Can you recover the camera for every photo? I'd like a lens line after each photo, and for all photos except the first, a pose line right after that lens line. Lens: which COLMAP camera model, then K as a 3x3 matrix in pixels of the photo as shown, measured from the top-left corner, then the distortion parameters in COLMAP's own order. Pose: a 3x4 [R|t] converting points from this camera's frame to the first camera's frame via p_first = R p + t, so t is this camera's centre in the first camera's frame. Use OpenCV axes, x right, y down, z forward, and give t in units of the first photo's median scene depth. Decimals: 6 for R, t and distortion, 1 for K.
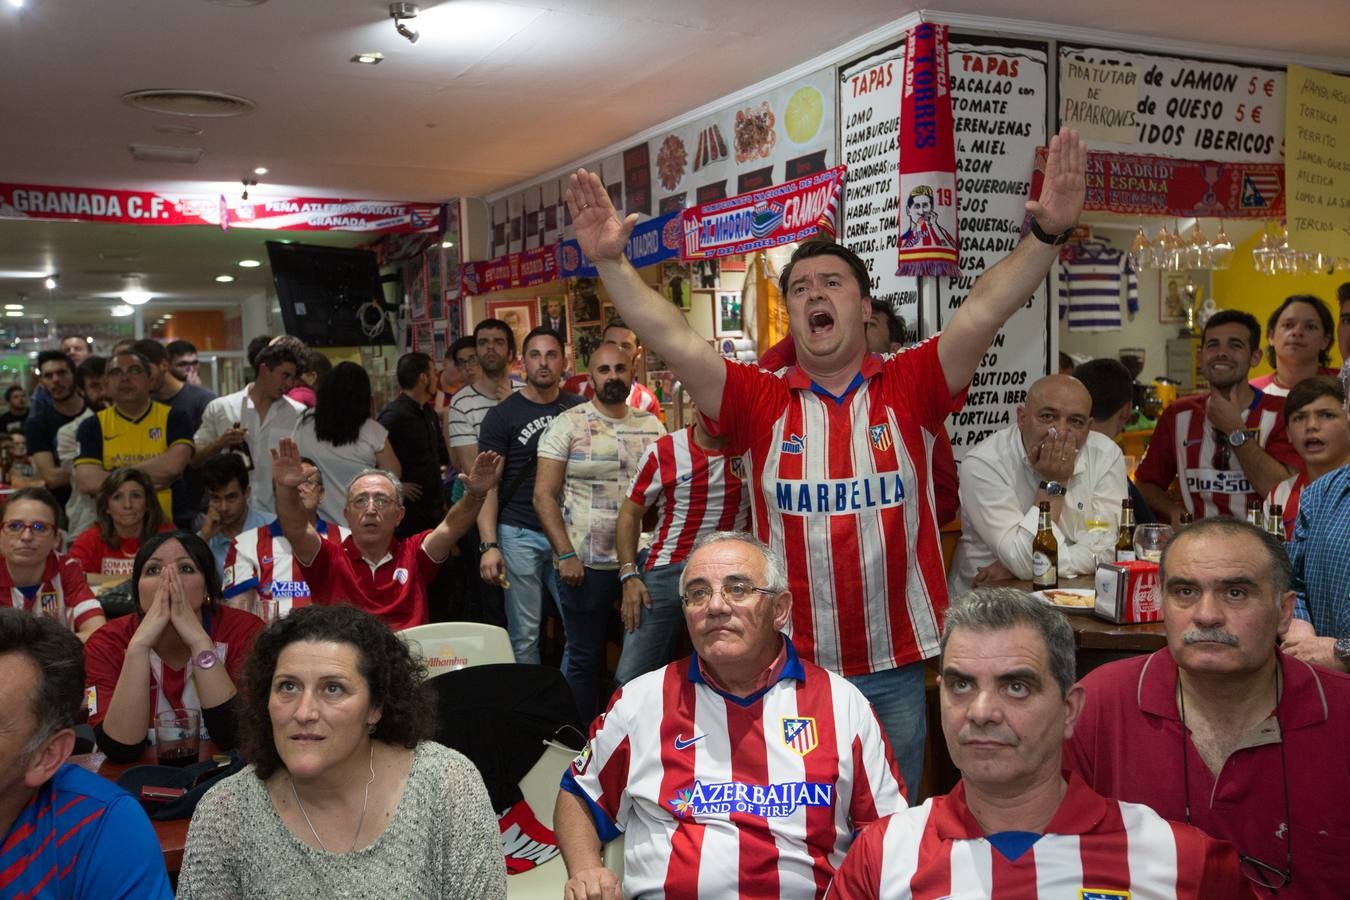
lens RADIAL K [[1272.8, 0, 673.6], [0, 1272.8, 437.8], [0, 0, 1]] dist [0.050392, 0.000000]
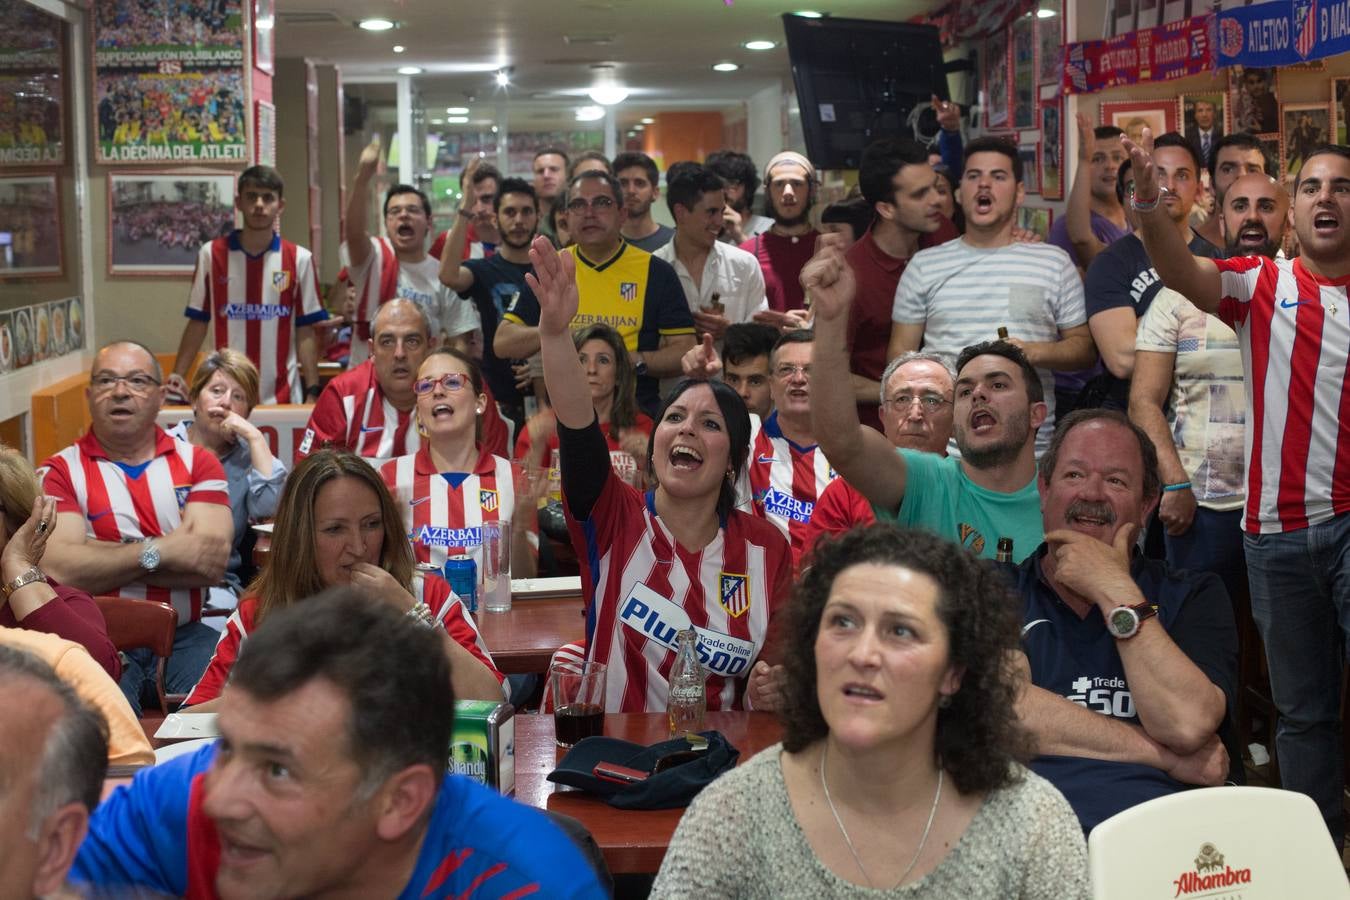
lens RADIAL K [[1970.4, 0, 675.9], [0, 1970.4, 450.9], [0, 0, 1]] dist [-0.111429, 0.000000]
pose [[0.935640, 0.056189, -0.348454, 0.012617], [-0.030118, 0.996356, 0.079797, -0.003860], [0.351668, -0.064166, 0.933923, -0.031255]]
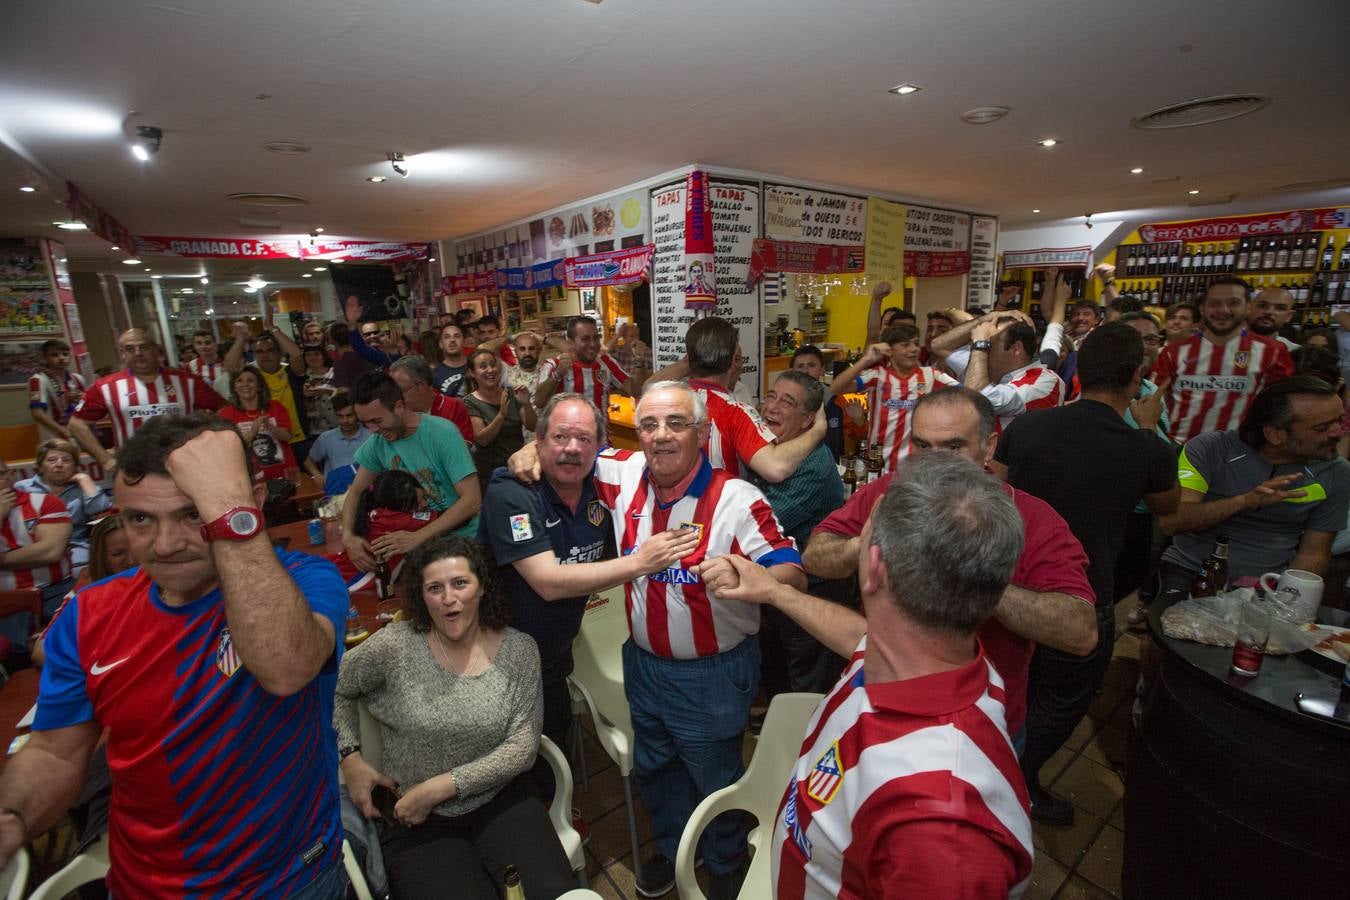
lens RADIAL K [[611.6, 0, 678.8], [0, 611.6, 446.7], [0, 0, 1]] dist [-0.046716, 0.014481]
pose [[0.980906, -0.048294, 0.188388, -0.009974], [0.014988, 0.984569, 0.174355, -0.065241], [-0.193902, -0.168203, 0.966494, 0.074545]]
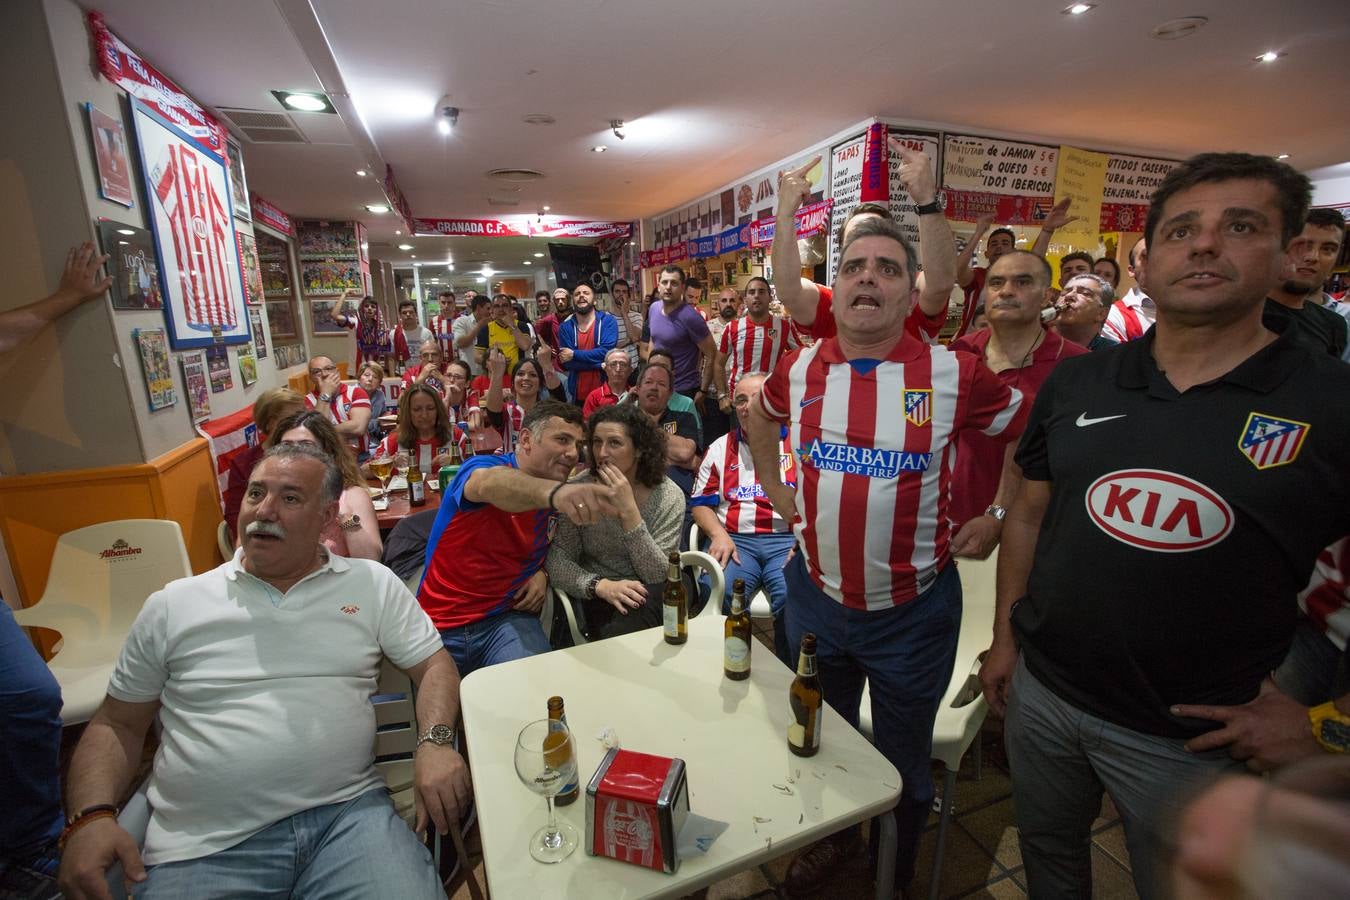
lens RADIAL K [[611.6, 0, 677.0], [0, 611.6, 449.6], [0, 0, 1]] dist [-0.046716, 0.014481]
pose [[0.995099, 0.019177, -0.097011, -0.008495], [-0.001997, 0.984713, 0.174174, 0.009081], [0.098868, -0.173126, 0.979925, -0.021224]]
